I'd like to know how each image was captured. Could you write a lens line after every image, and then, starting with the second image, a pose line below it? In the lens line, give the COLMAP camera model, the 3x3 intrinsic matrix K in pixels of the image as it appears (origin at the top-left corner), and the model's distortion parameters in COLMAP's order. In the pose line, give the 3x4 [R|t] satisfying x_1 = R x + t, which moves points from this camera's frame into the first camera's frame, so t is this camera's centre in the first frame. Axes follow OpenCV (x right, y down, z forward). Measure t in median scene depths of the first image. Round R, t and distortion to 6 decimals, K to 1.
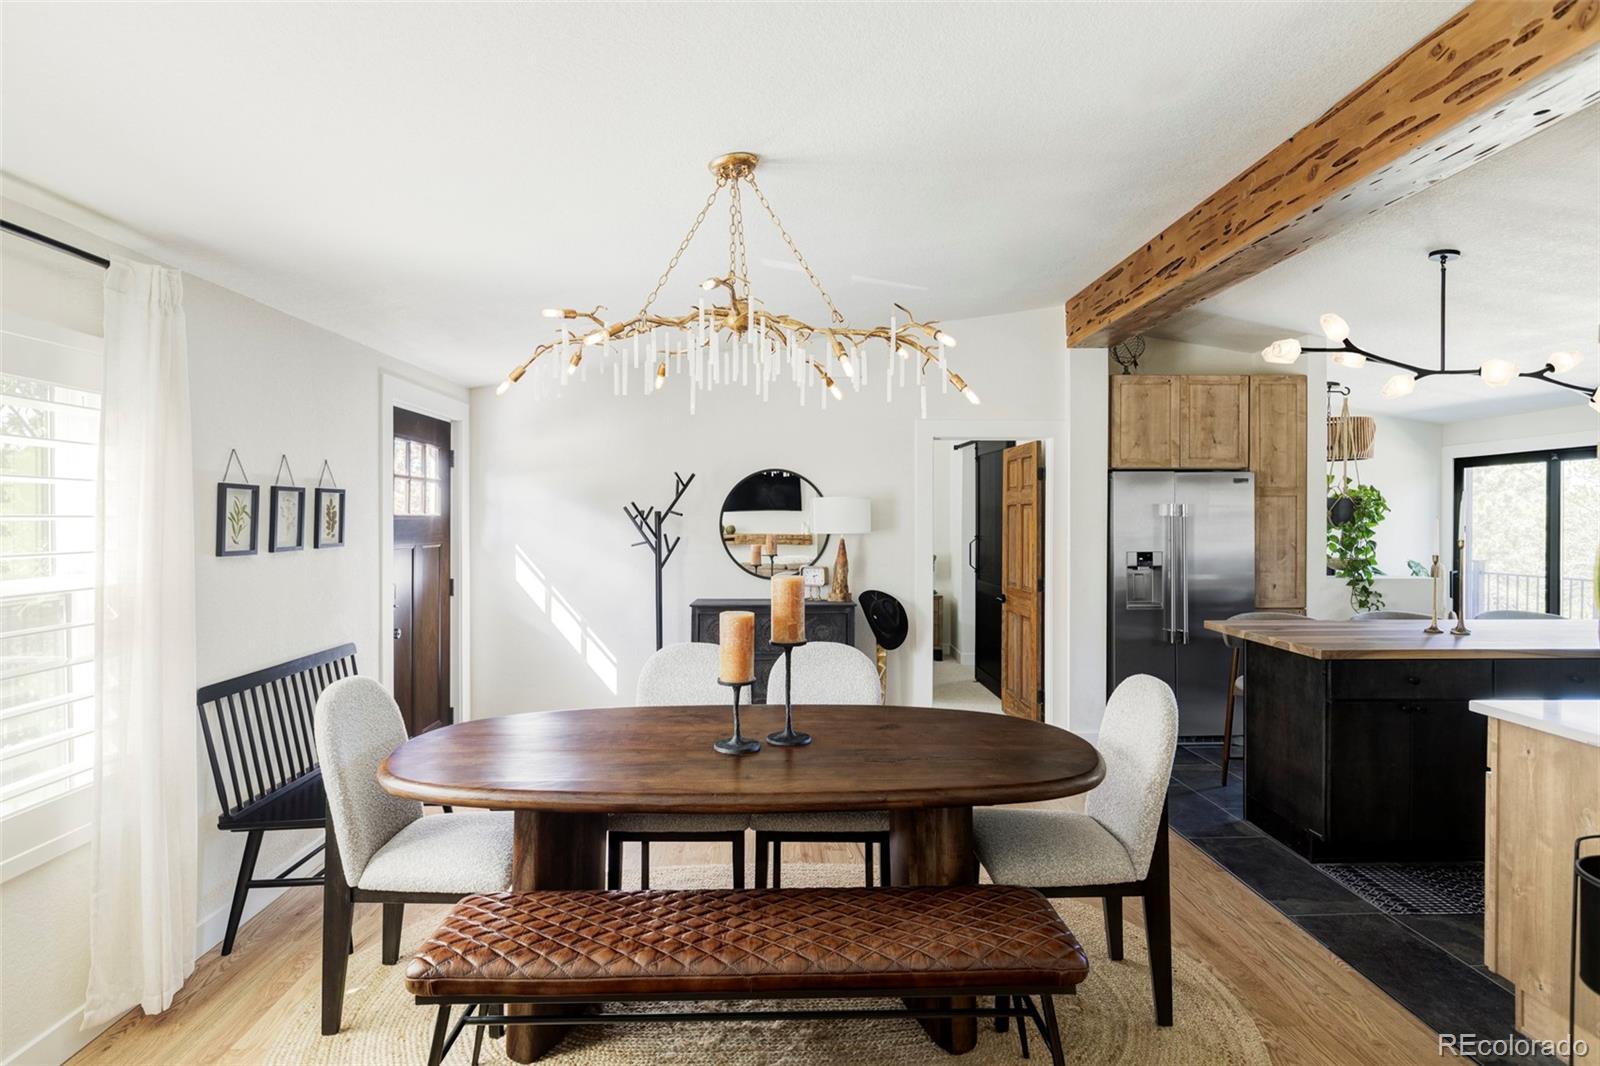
lens RADIAL K [[856.2, 0, 800.0], [0, 856.2, 533.0], [0, 0, 1]] dist [0.002119, -0.001786]
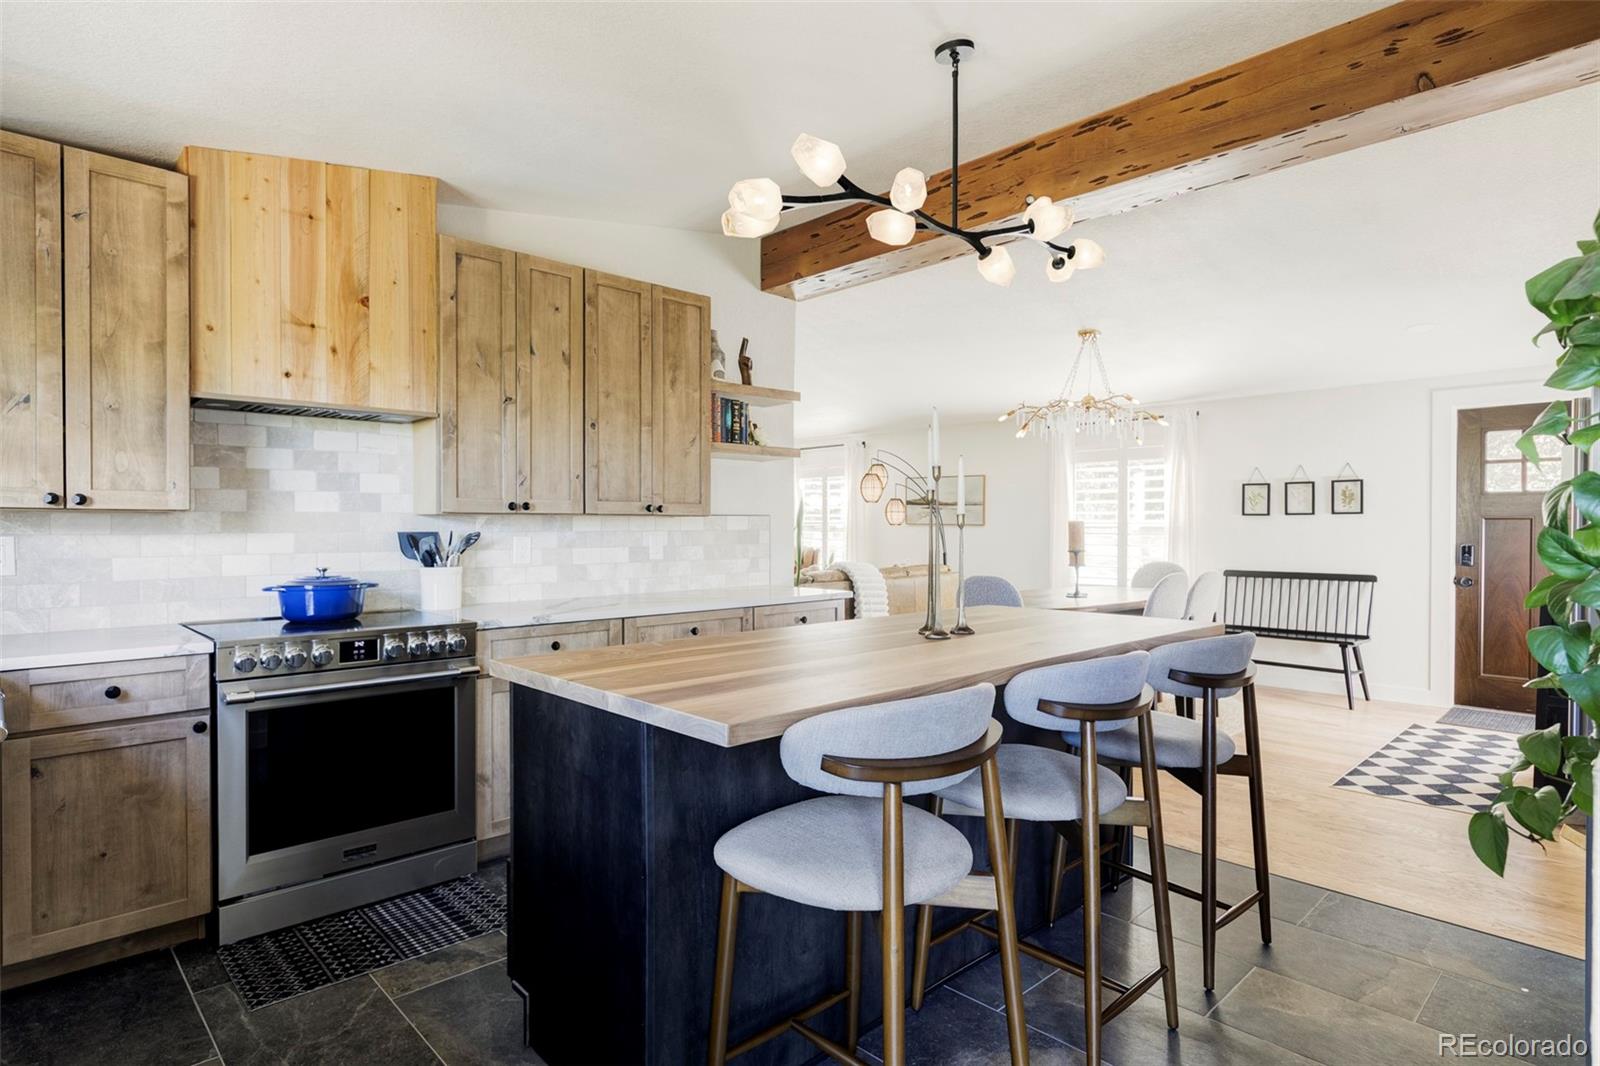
lens RADIAL K [[856.2, 0, 800.0], [0, 856.2, 533.0], [0, 0, 1]] dist [0.002119, -0.001786]
pose [[-0.744581, 0.005287, -0.667511, 1.780066], [-0.014008, 0.999625, 0.023543, 0.037217], [0.667385, 0.026880, -0.744228, 1.962179]]
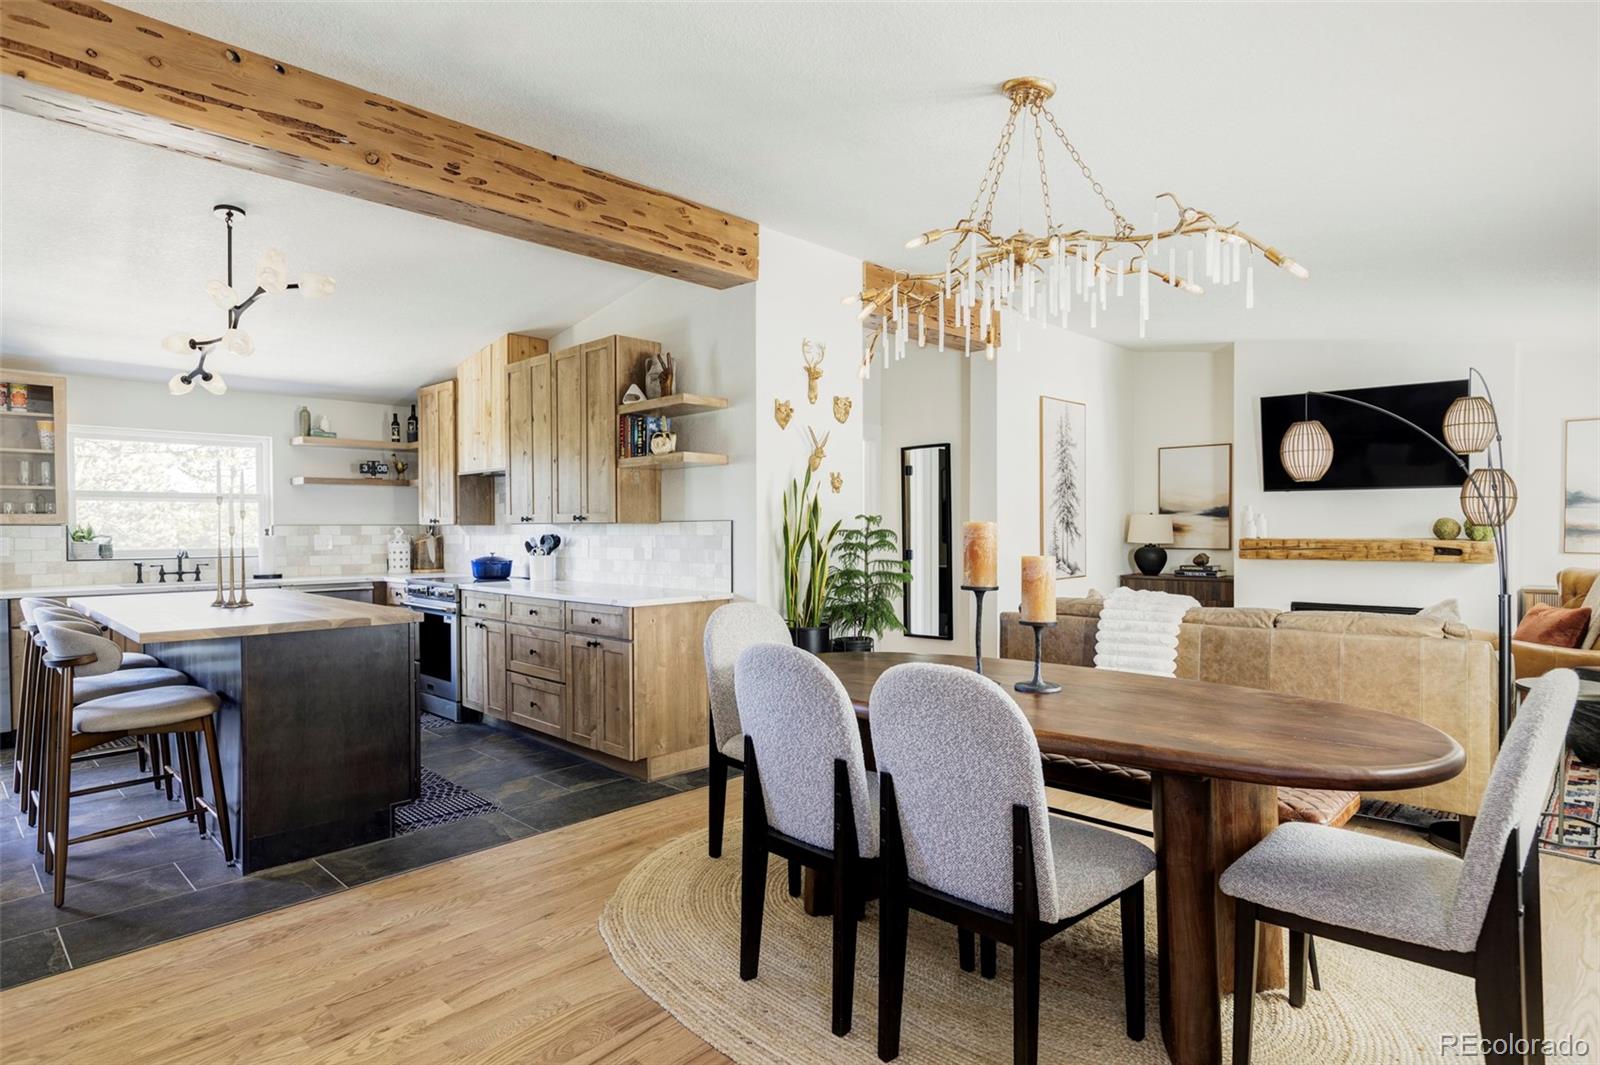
lens RADIAL K [[850.1, 0, 803.8], [0, 850.1, 542.8], [0, 0, 1]] dist [-0.004065, -0.000651]
pose [[-0.700878, -0.011059, 0.713196, -0.526163], [0.019060, 0.999232, 0.034225, 0.033494], [-0.713027, 0.037581, -0.700129, 1.690872]]
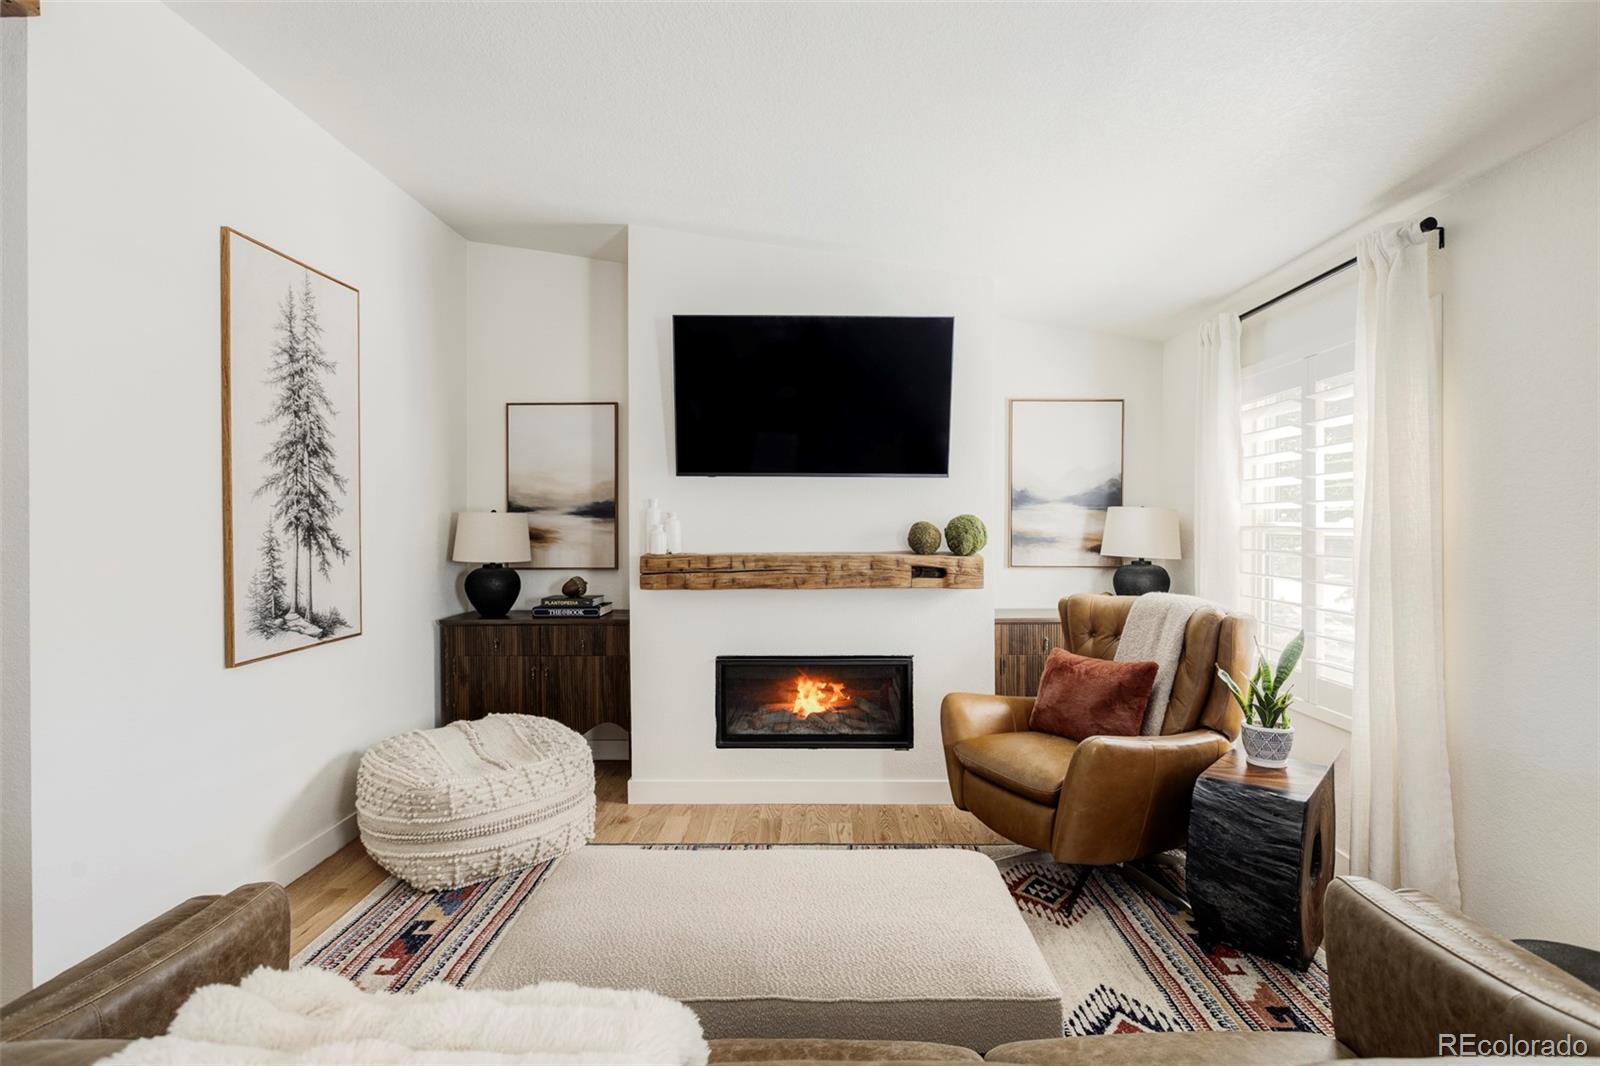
lens RADIAL K [[794.7, 0, 796.8], [0, 794.7, 521.9], [0, 0, 1]] dist [0.015496, -0.000587]
pose [[-0.998339, 0.001764, 0.057585, -0.037792], [0.002902, 0.999802, 0.019675, 0.046562], [-0.057539, 0.019809, -0.998147, 0.493848]]
